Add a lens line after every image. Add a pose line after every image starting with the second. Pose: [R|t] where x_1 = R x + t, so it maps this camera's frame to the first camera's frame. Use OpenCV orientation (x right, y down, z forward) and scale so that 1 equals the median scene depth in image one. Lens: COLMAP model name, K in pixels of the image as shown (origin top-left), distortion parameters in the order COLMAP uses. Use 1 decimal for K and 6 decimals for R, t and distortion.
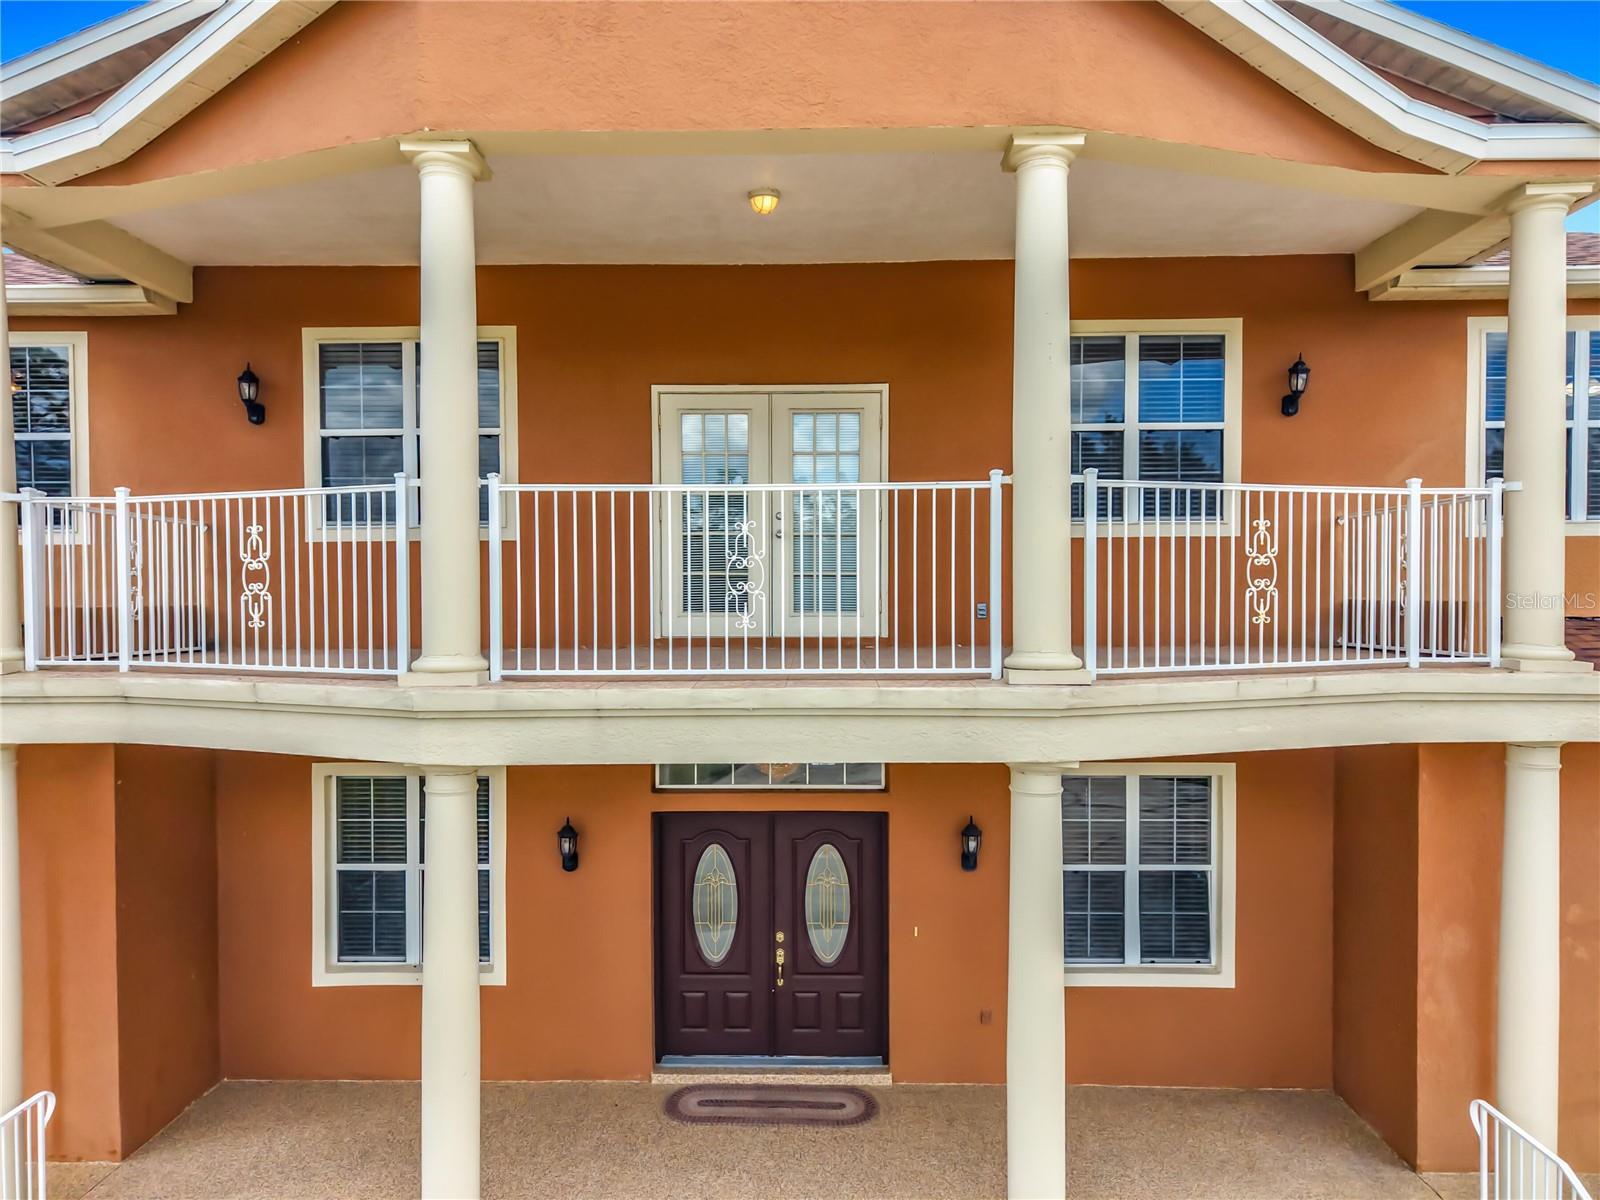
lens RADIAL K [[1114.8, 0, 800.0], [0, 1114.8, 600.0], [0, 0, 1]] dist [0.003489, -0.005115]
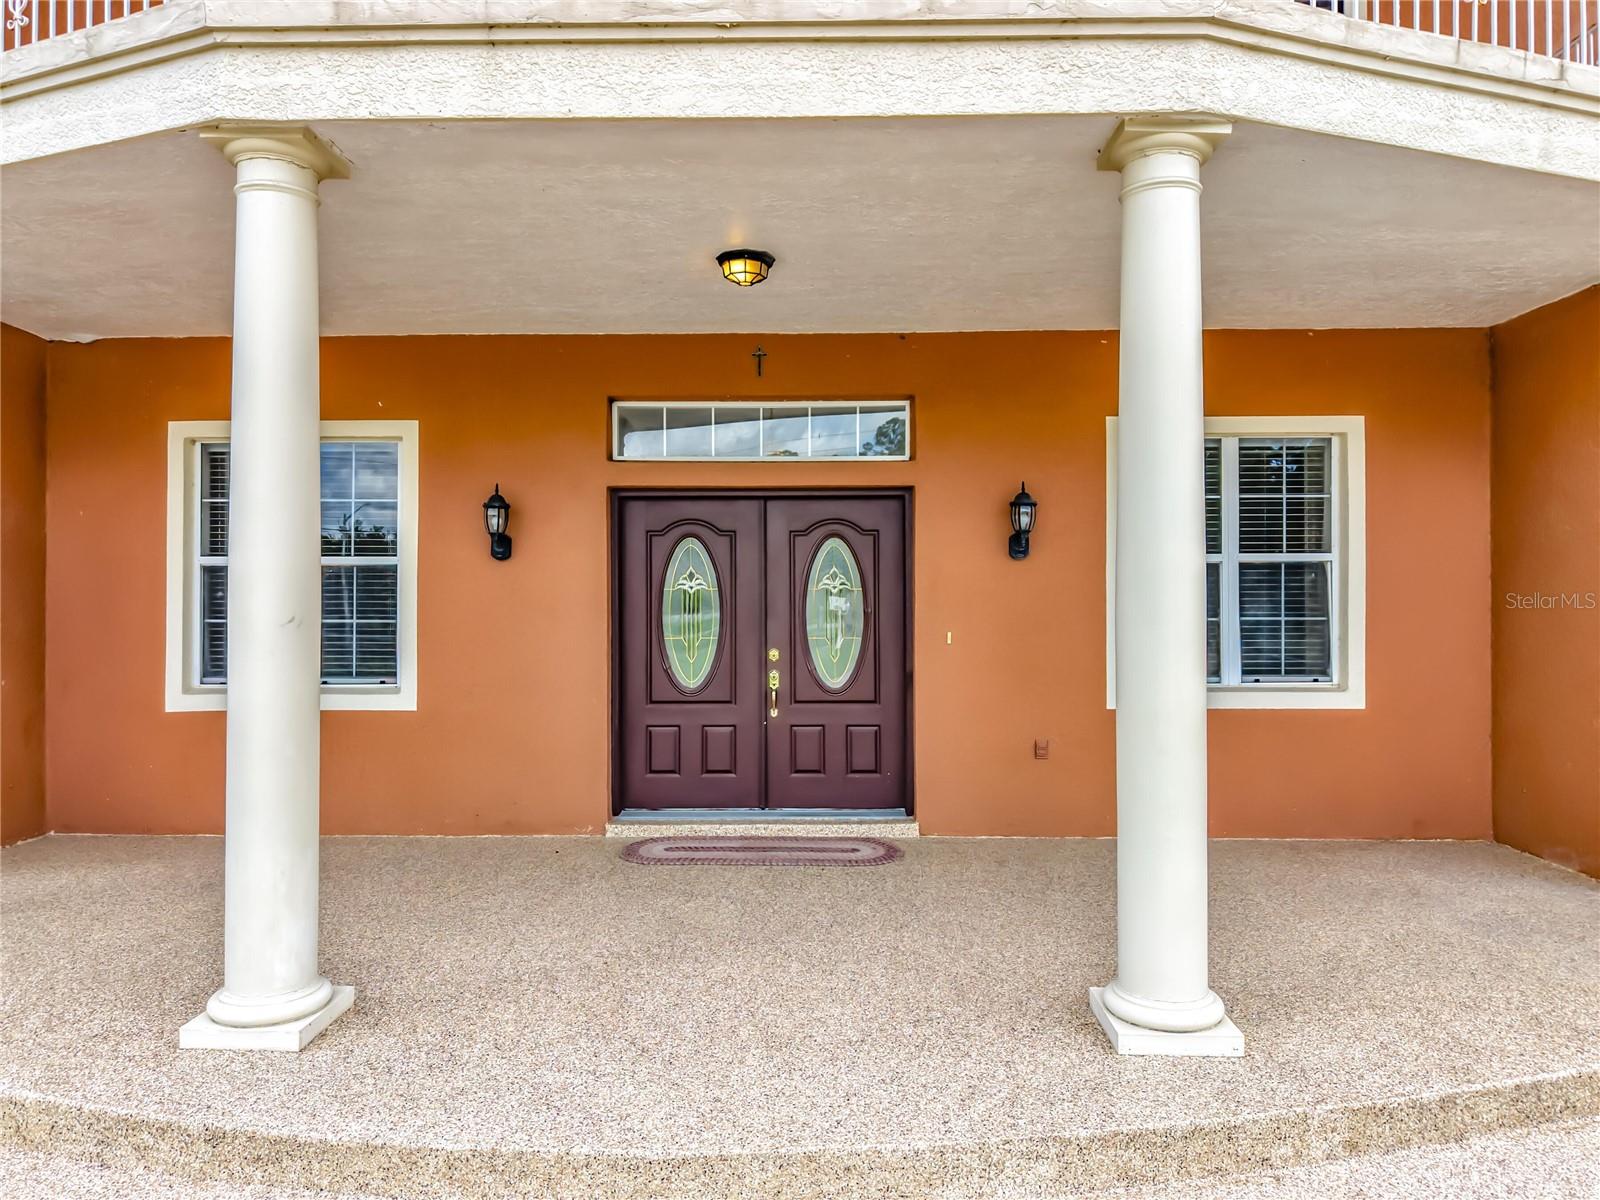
lens RADIAL K [[1118.3, 0, 800.5], [0, 1118.3, 585.1], [0, 0, 1]] dist [0.001431, -0.008782]
pose [[0.999989, 0.001848, 0.004269, -0.002905], [-0.001754, 0.999760, -0.021834, 0.285596], [-0.004308, 0.021826, 0.999752, 0.234393]]
